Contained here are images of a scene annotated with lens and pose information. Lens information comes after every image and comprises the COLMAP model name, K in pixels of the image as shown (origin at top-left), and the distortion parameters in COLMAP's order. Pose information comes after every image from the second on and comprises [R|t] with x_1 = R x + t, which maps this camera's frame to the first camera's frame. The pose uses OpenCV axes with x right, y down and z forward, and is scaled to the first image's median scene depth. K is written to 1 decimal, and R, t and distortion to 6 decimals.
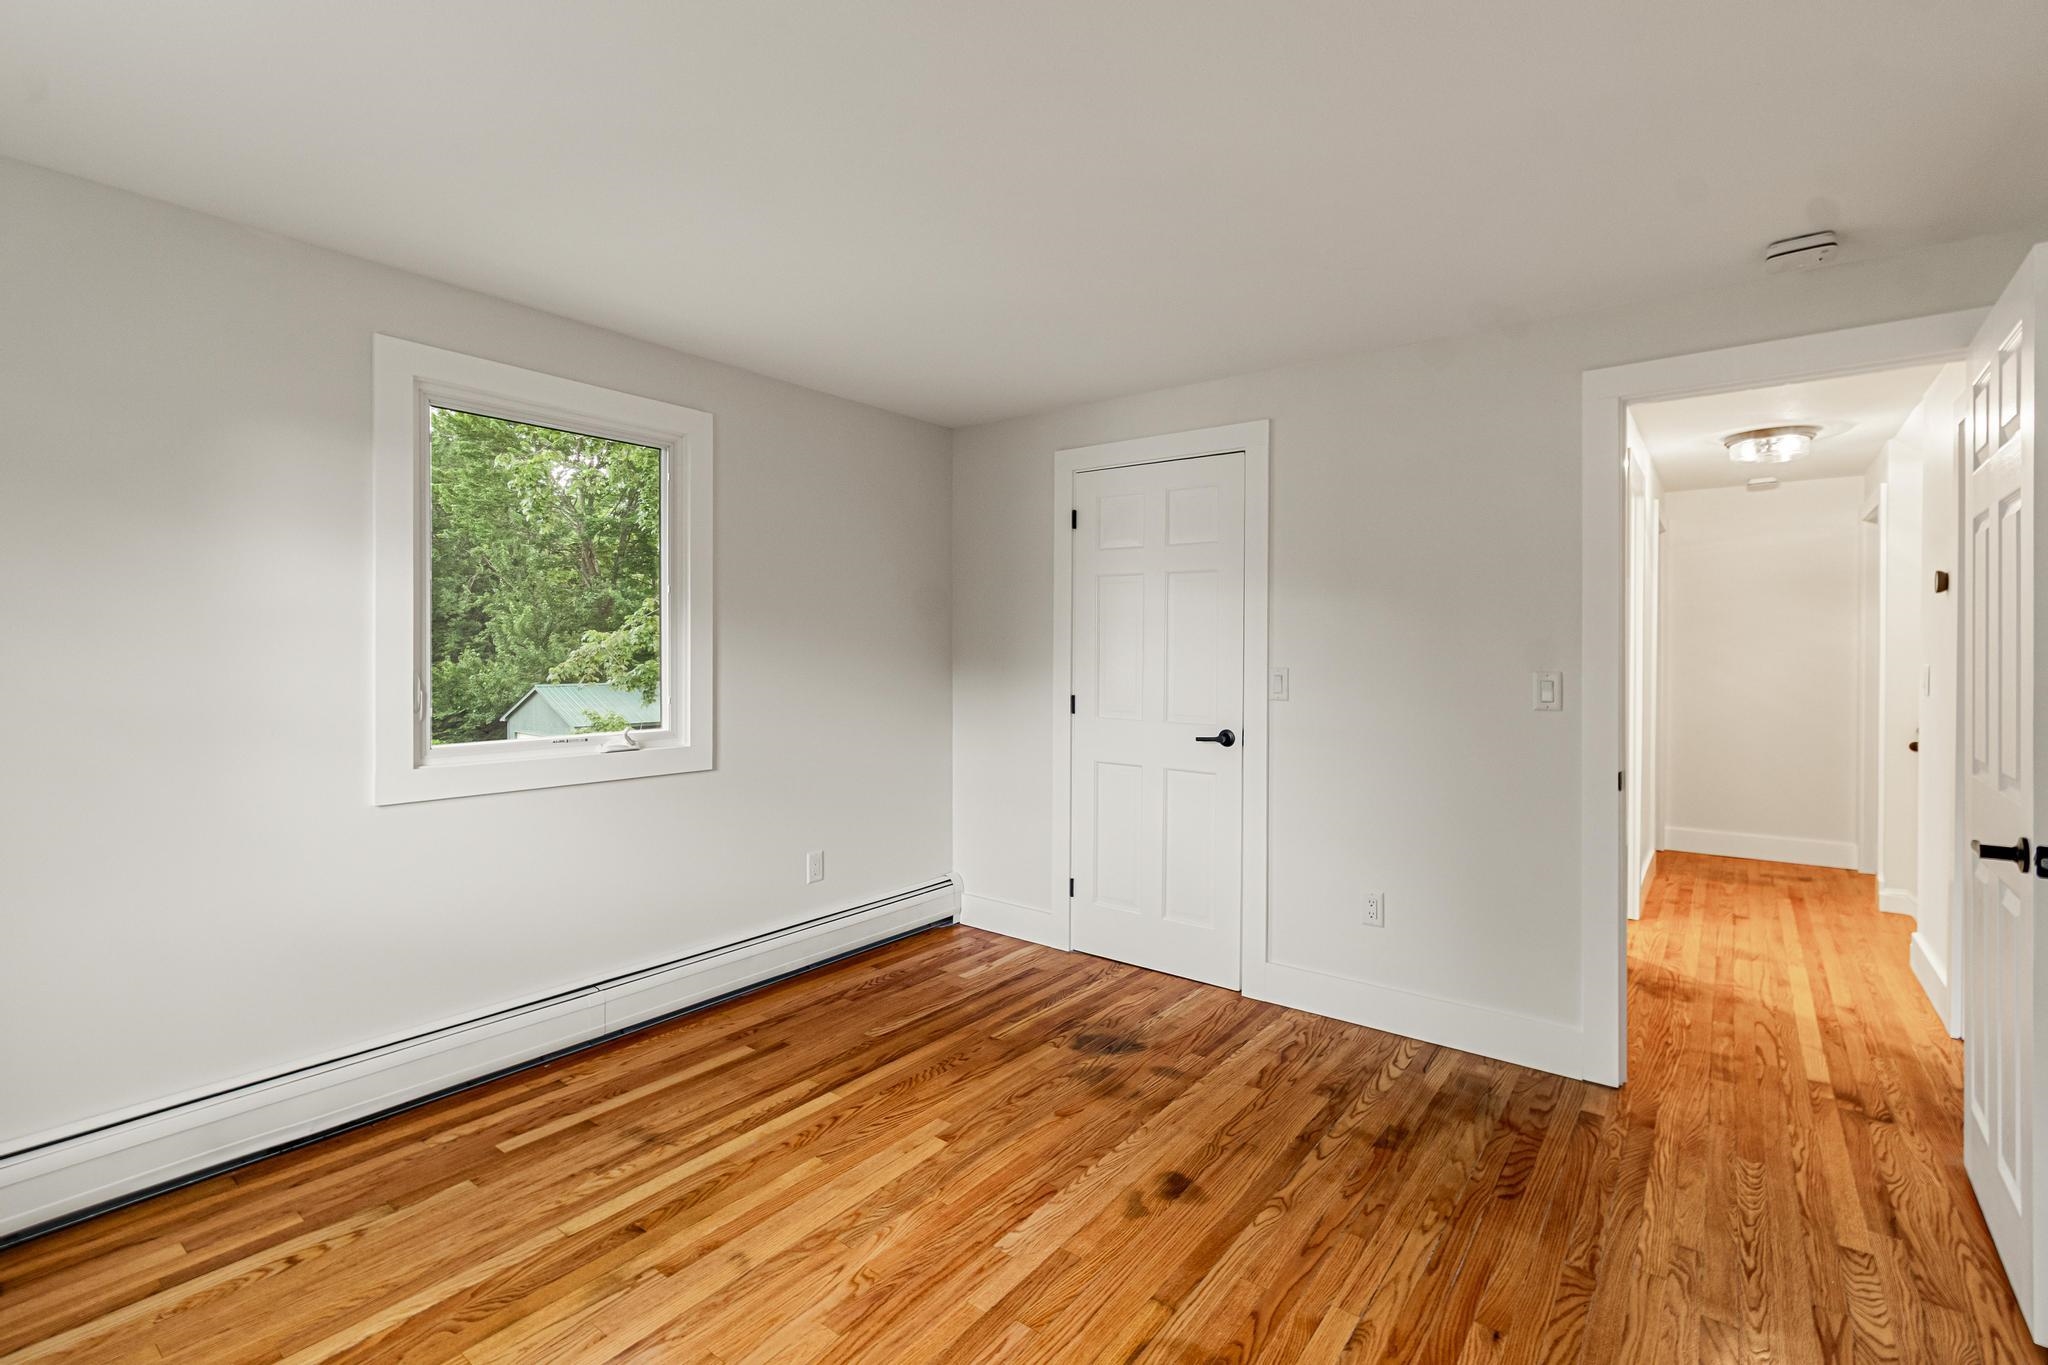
lens RADIAL K [[912.7, 0, 1027.6], [0, 912.7, 663.6], [0, 0, 1]] dist [0.005873, -0.003827]
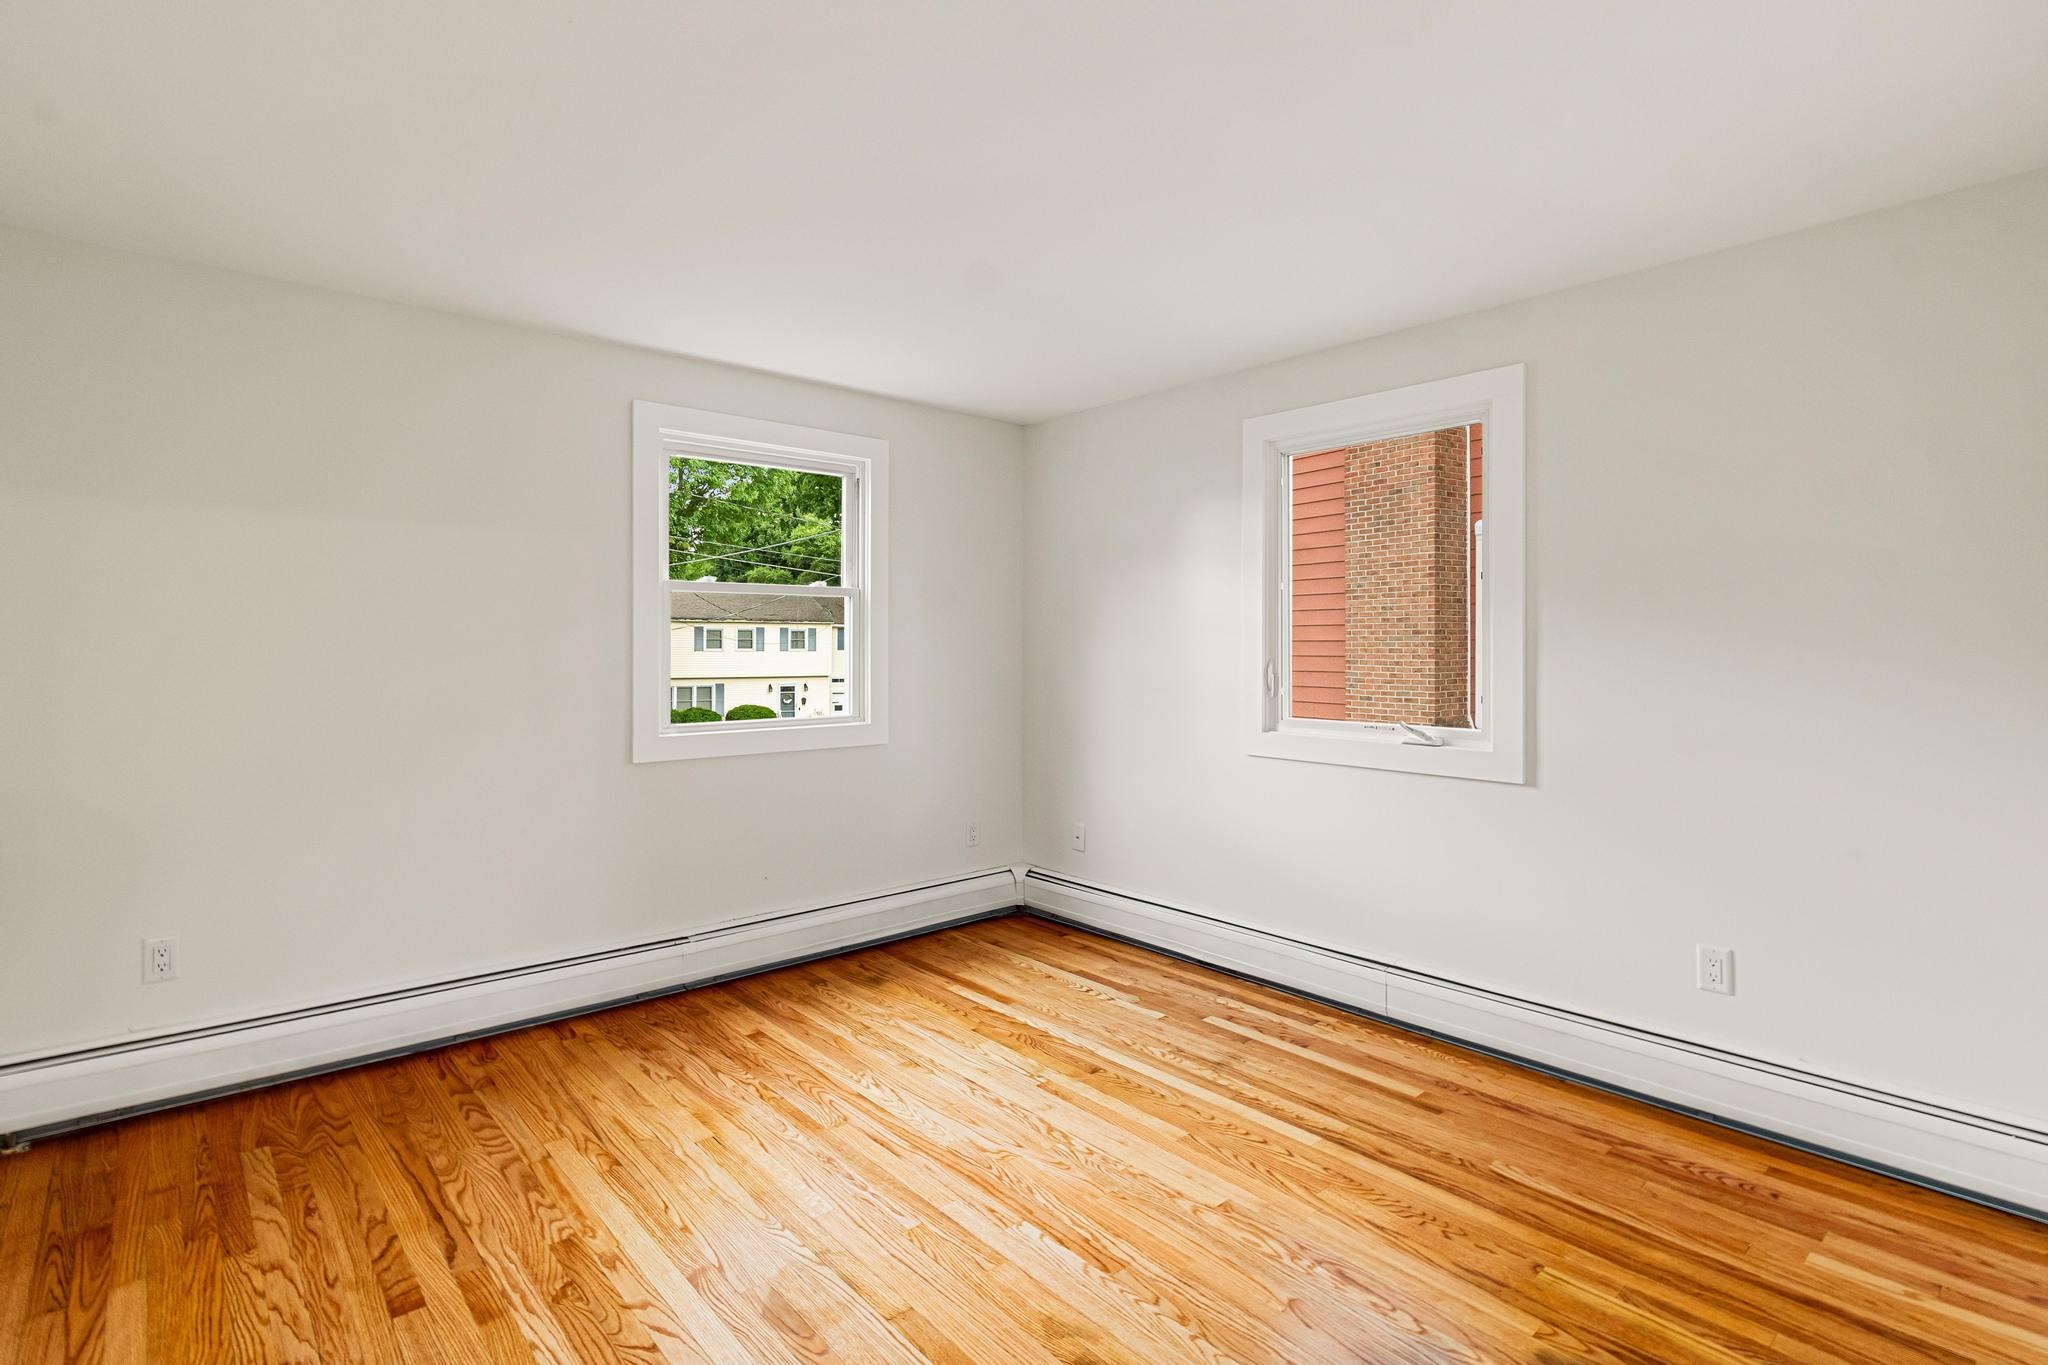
lens RADIAL K [[994.5, 0, 1042.0], [0, 994.5, 646.6], [0, 0, 1]] dist [-0.004498, -0.001672]
pose [[-0.191963, -0.003070, -0.981397, 0.847661], [-0.014155, 0.999900, -0.000360, -0.005295], [0.981300, 0.013822, -0.191987, 0.985259]]
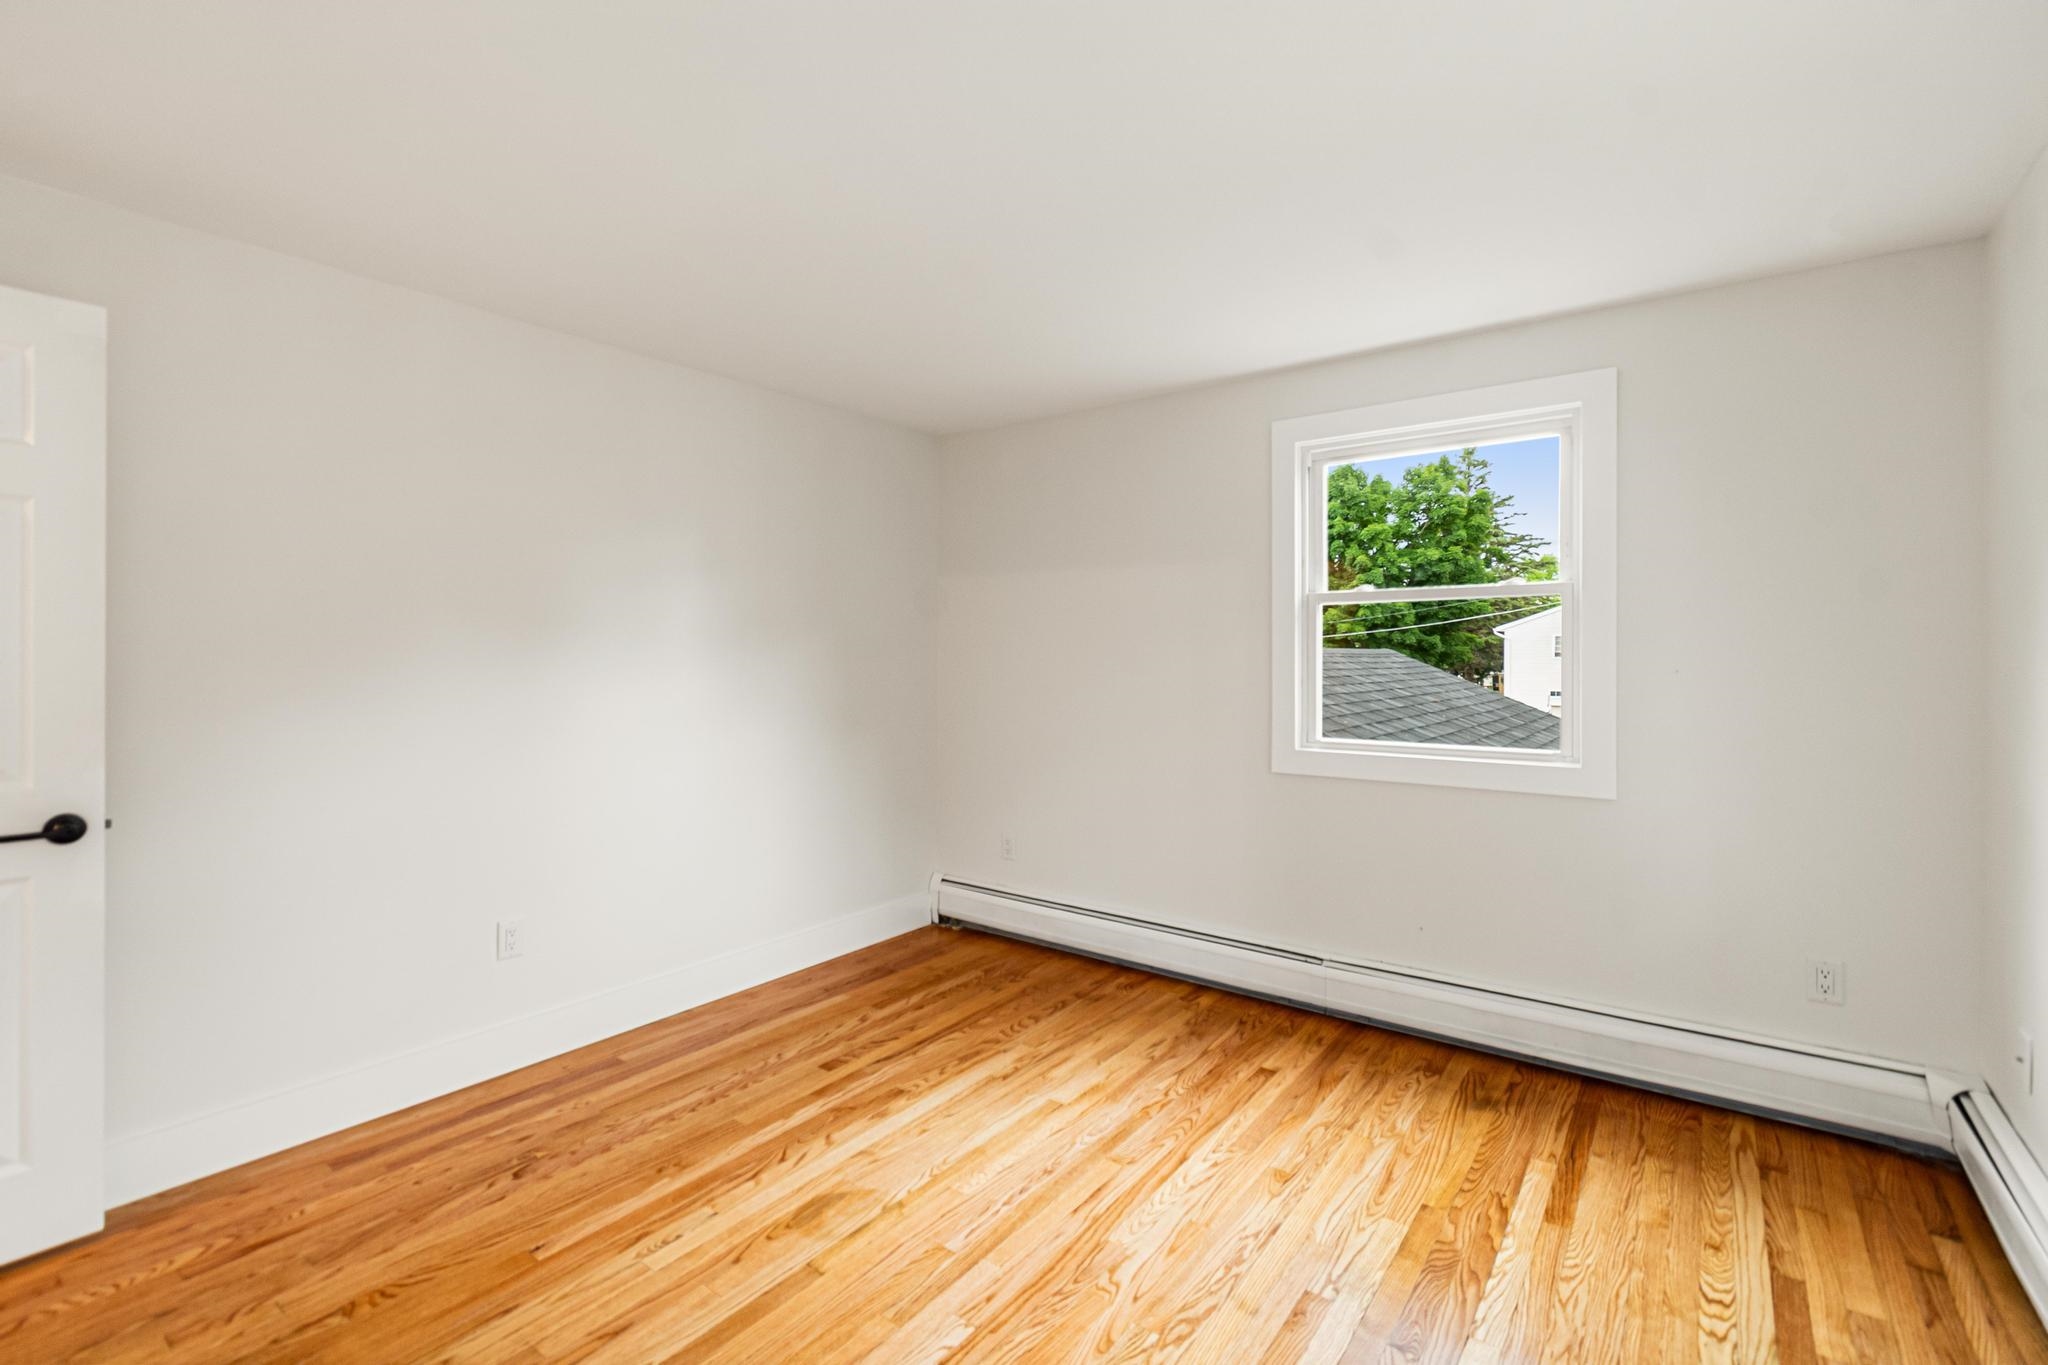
lens RADIAL K [[912.7, 0, 1012.2], [0, 912.7, 668.5], [0, 0, 1]] dist [0.005873, -0.003827]
pose [[-0.999951, -0.005701, 0.008070, -0.061205], [-0.005492, 0.999654, 0.025717, -0.016592], [-0.008214, 0.025672, -0.999637, 1.499332]]
